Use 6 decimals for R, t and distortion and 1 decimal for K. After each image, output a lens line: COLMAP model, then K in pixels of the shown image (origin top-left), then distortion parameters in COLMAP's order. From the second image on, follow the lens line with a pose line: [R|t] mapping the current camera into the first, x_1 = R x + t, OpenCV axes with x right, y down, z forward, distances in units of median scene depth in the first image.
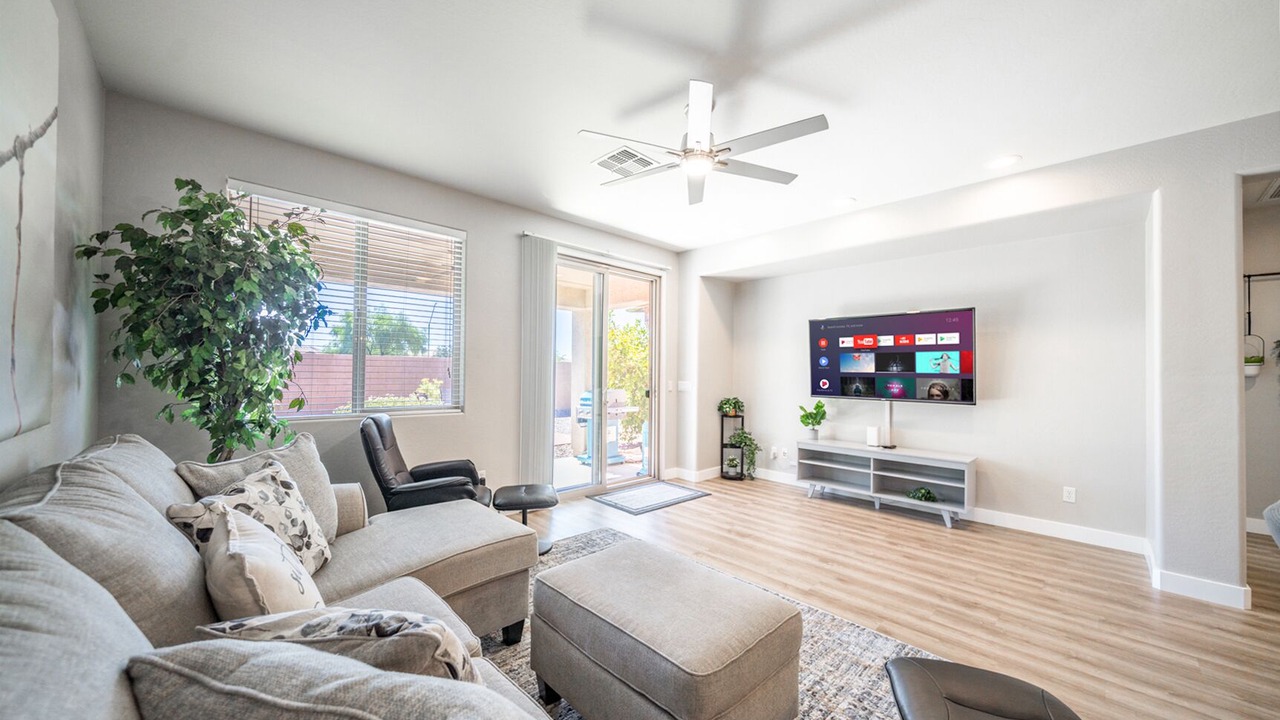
lens RADIAL K [[443.4, 0, 639.4], [0, 443.4, 365.8], [0, 0, 1]] dist [-0.014447, 0.002265]
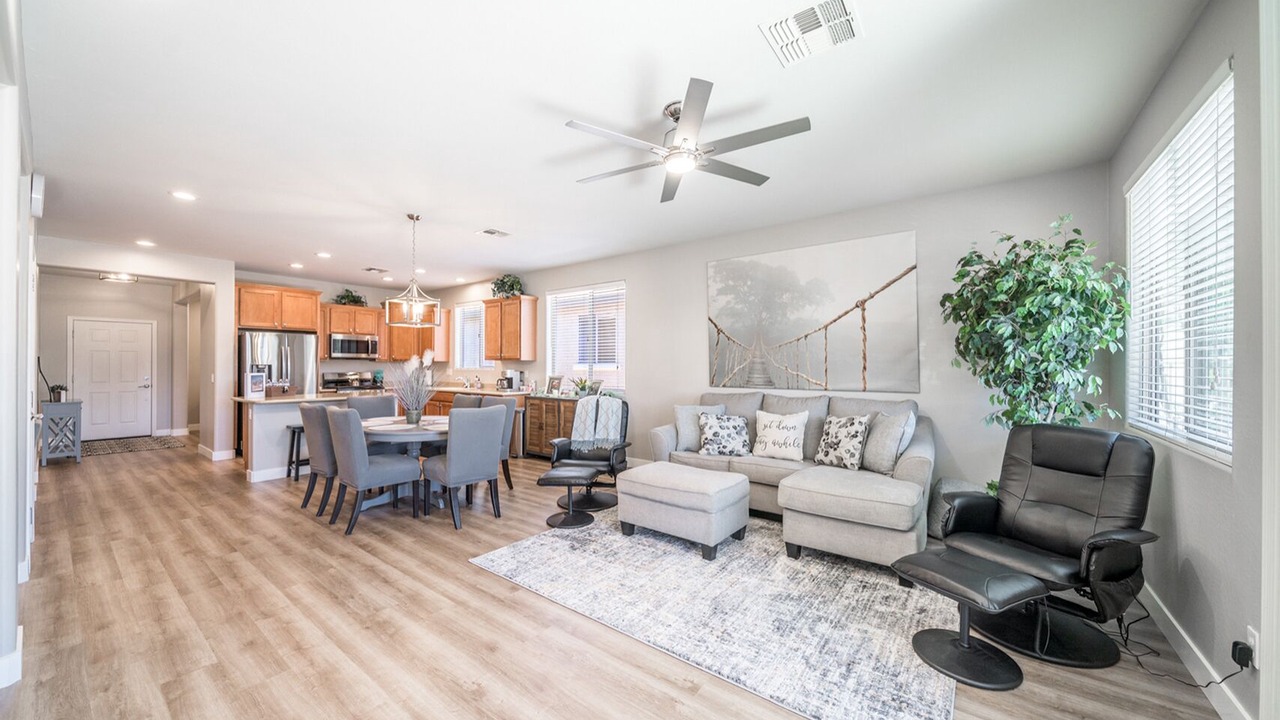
lens RADIAL K [[443.4, 0, 639.4], [0, 443.4, 365.8], [0, 0, 1]] dist [-0.014447, 0.002265]
pose [[-0.988217, -0.014408, -0.152381, 0.387832], [-0.011759, 0.999764, -0.018269, 0.025391], [0.152608, -0.016262, -0.988153, 2.068041]]
